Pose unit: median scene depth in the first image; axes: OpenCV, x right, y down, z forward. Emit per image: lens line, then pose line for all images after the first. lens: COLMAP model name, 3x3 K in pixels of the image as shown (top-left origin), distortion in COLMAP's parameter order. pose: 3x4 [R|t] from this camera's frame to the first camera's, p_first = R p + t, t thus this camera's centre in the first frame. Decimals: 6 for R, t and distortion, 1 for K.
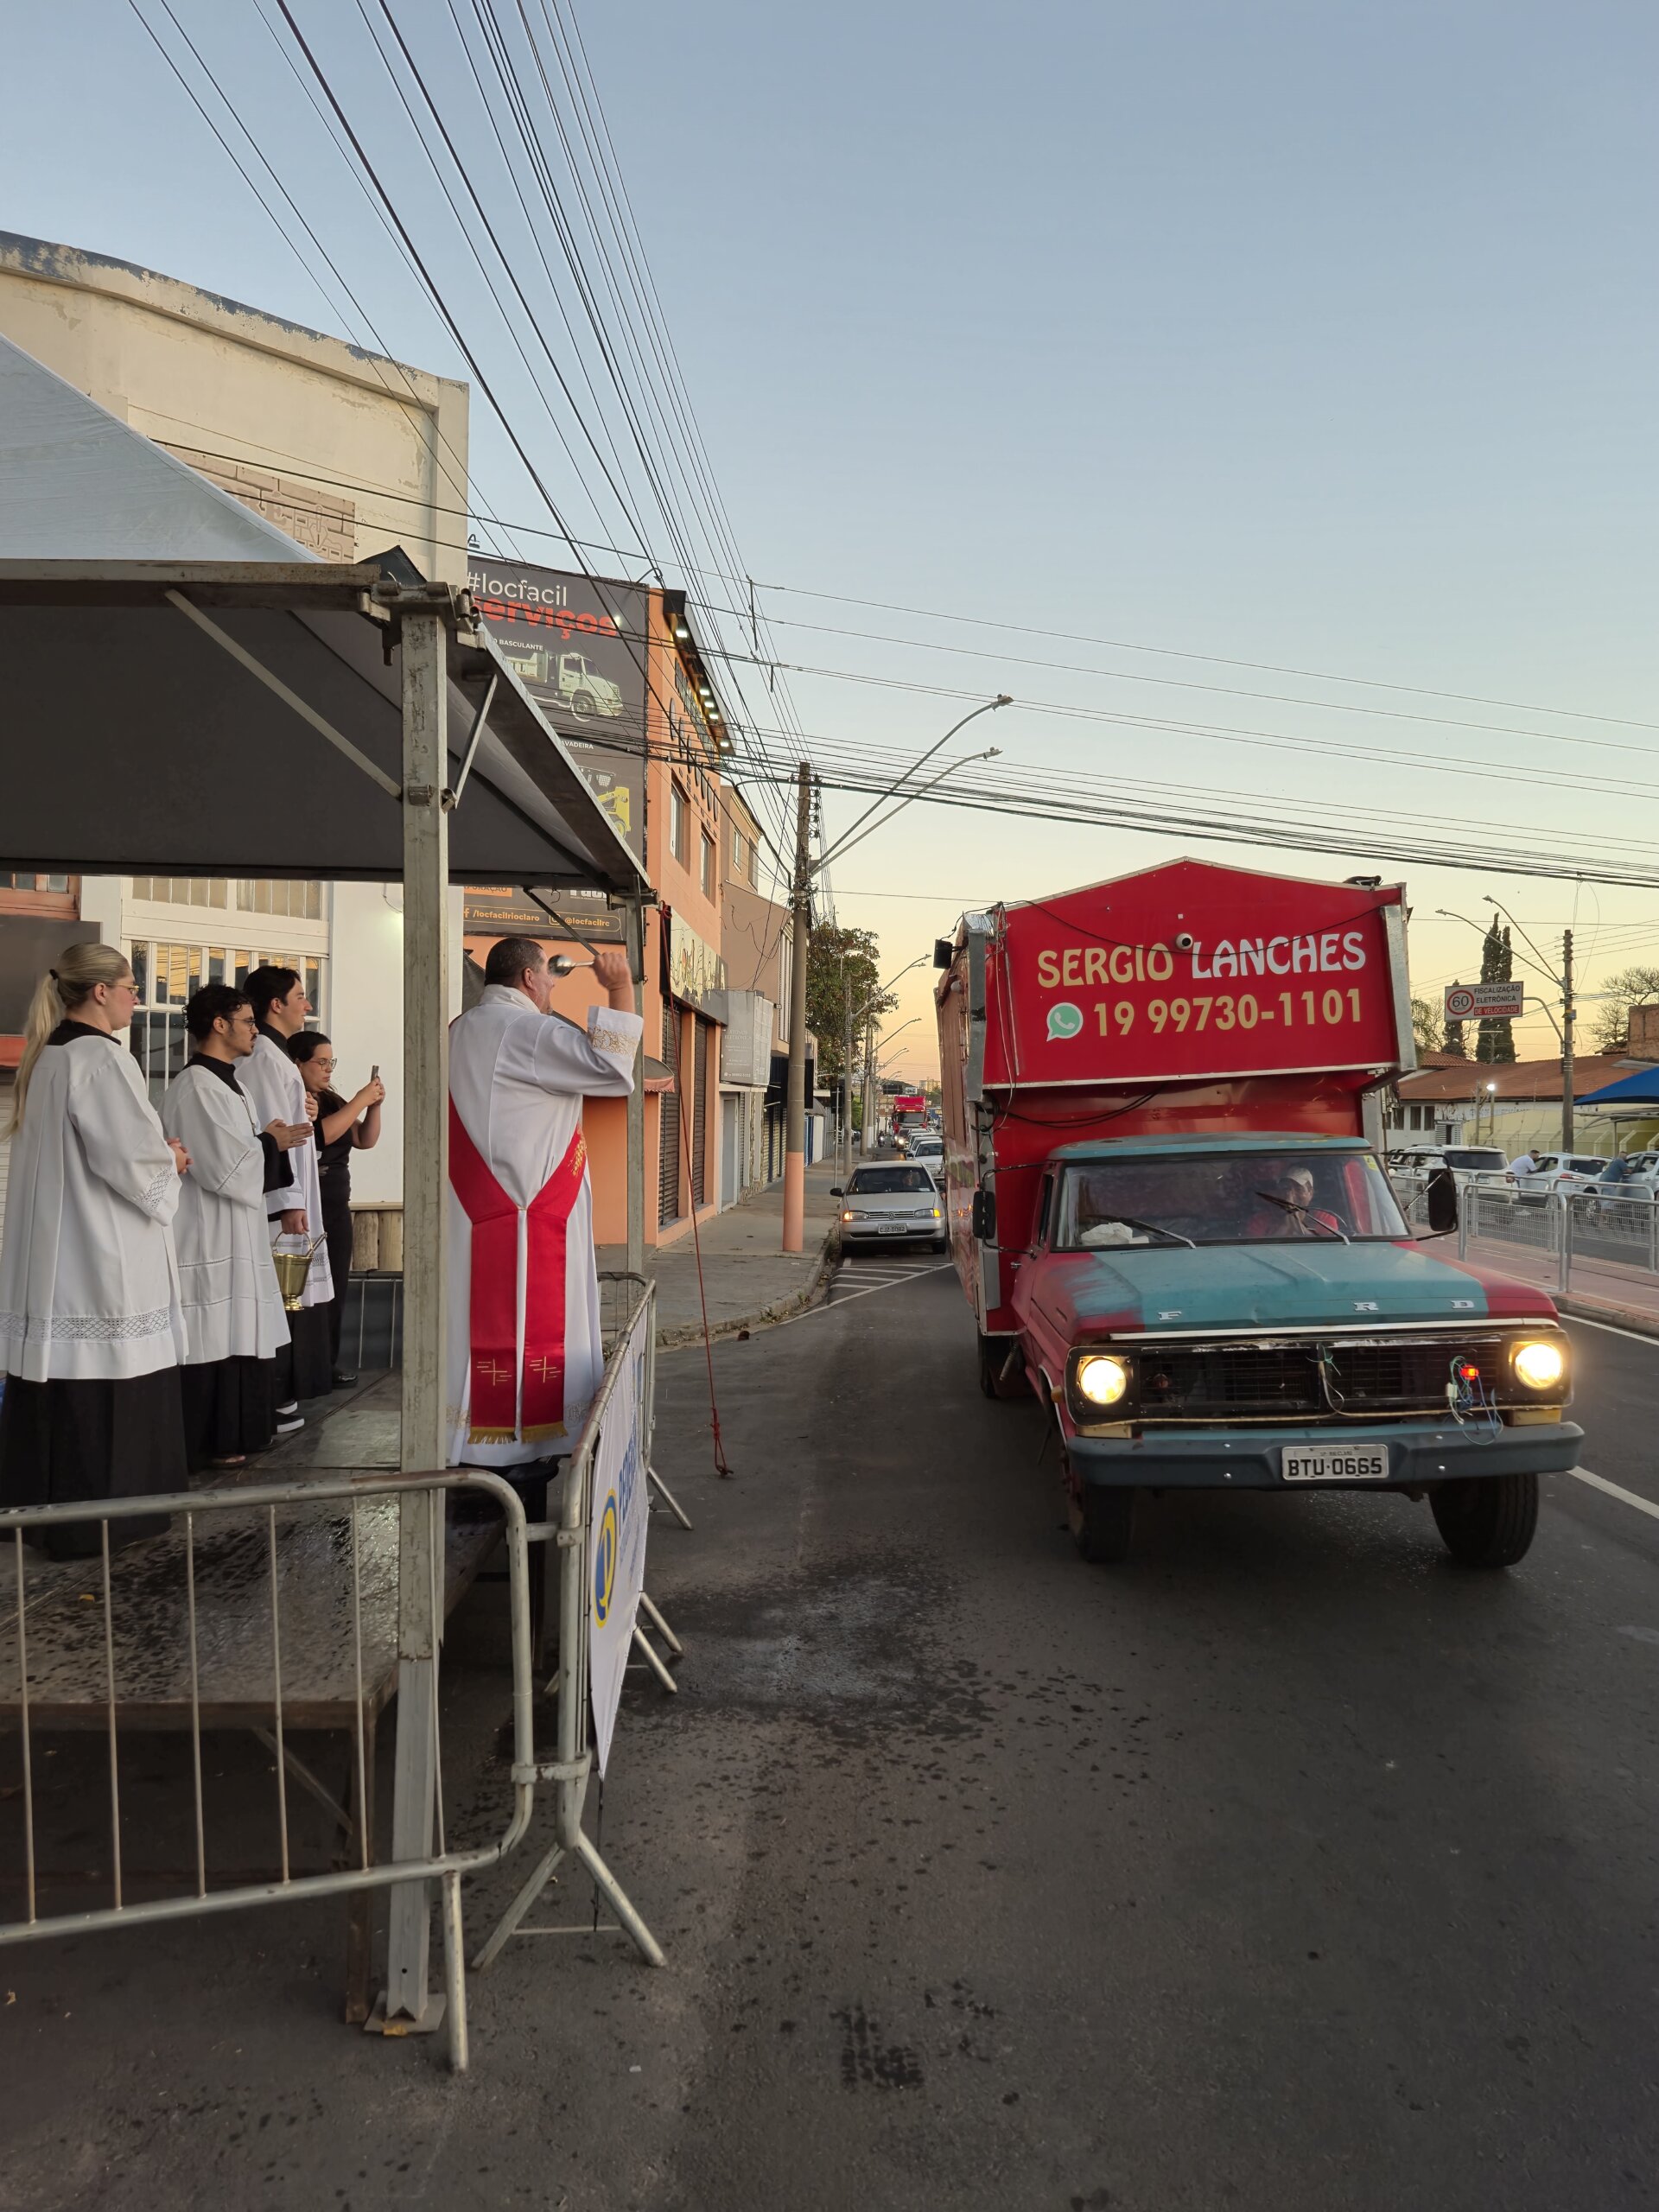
lens RADIAL K [[1513.8, 0, 835.7], [0, 1513.8, 1107.0], [0, 0, 1]] dist [0.042482, -0.039091]
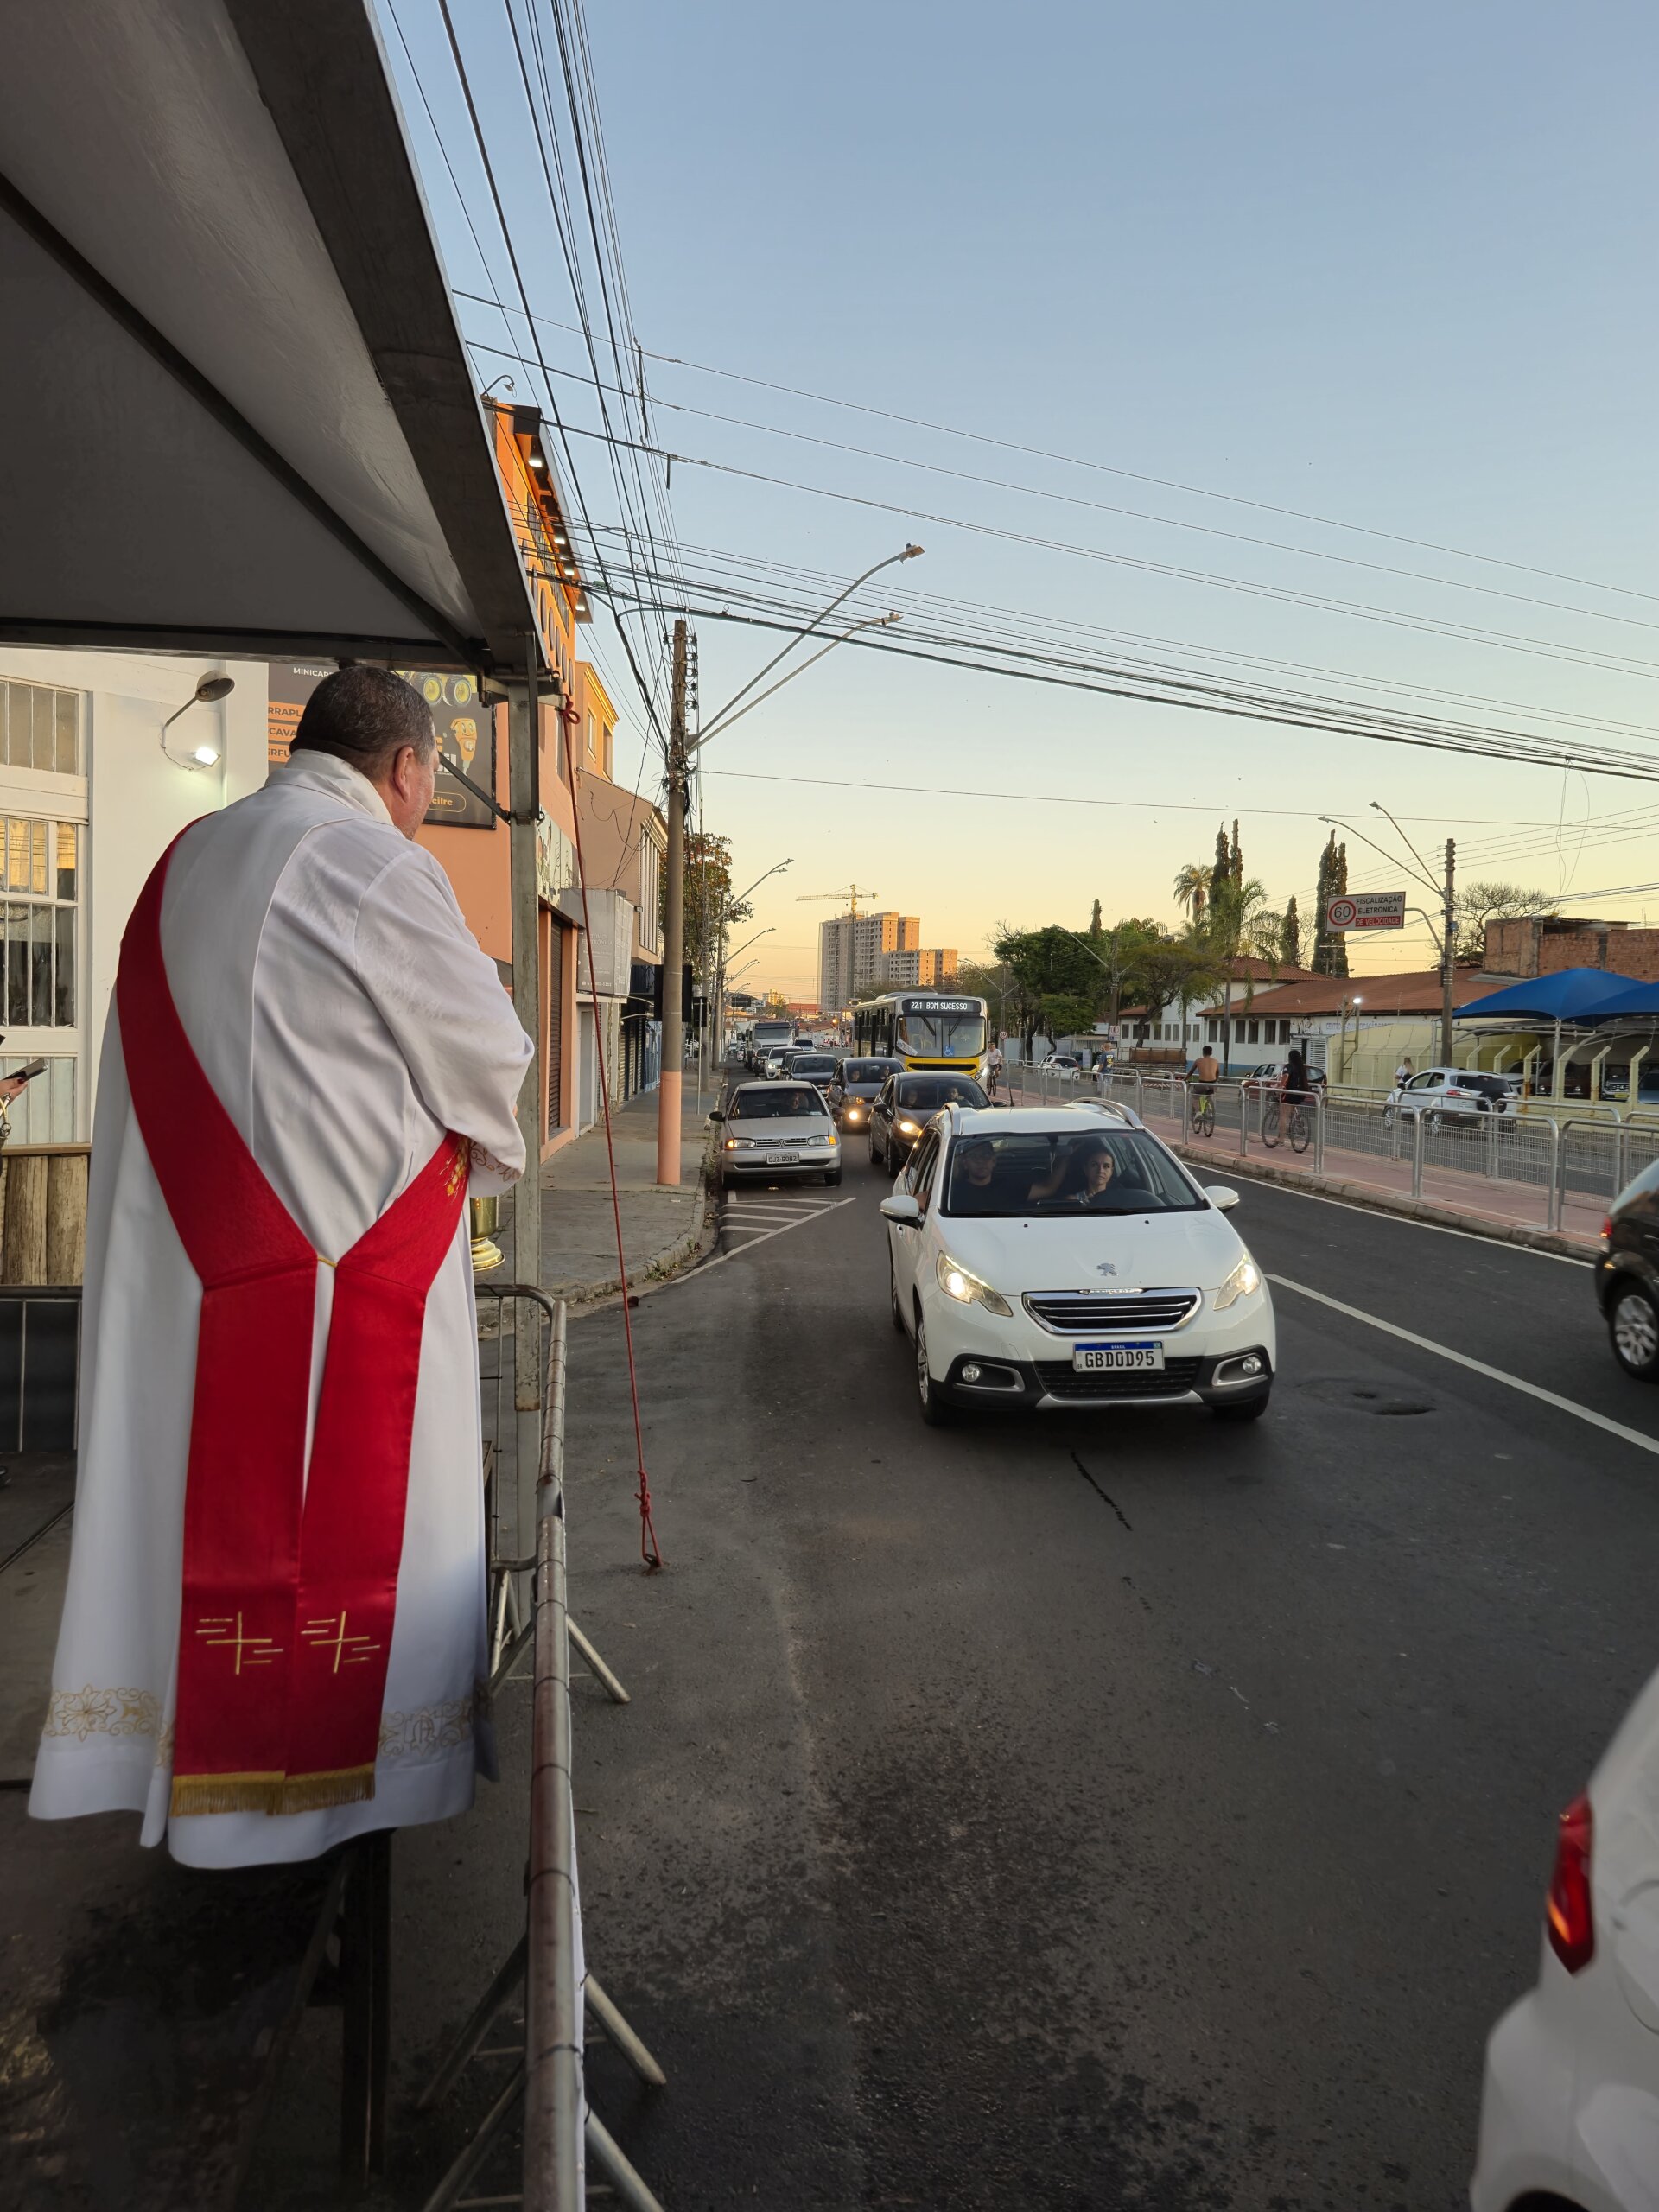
lens RADIAL K [[1513.8, 0, 810.7], [0, 1513.8, 1090.0], [0, 0, 1]] dist [0.042482, -0.039091]
pose [[0.996173, -0.001860, 0.087388, -0.019151], [-0.002188, 0.998929, 0.046207, -0.000033], [-0.087380, -0.046221, 0.995102, 0.101004]]
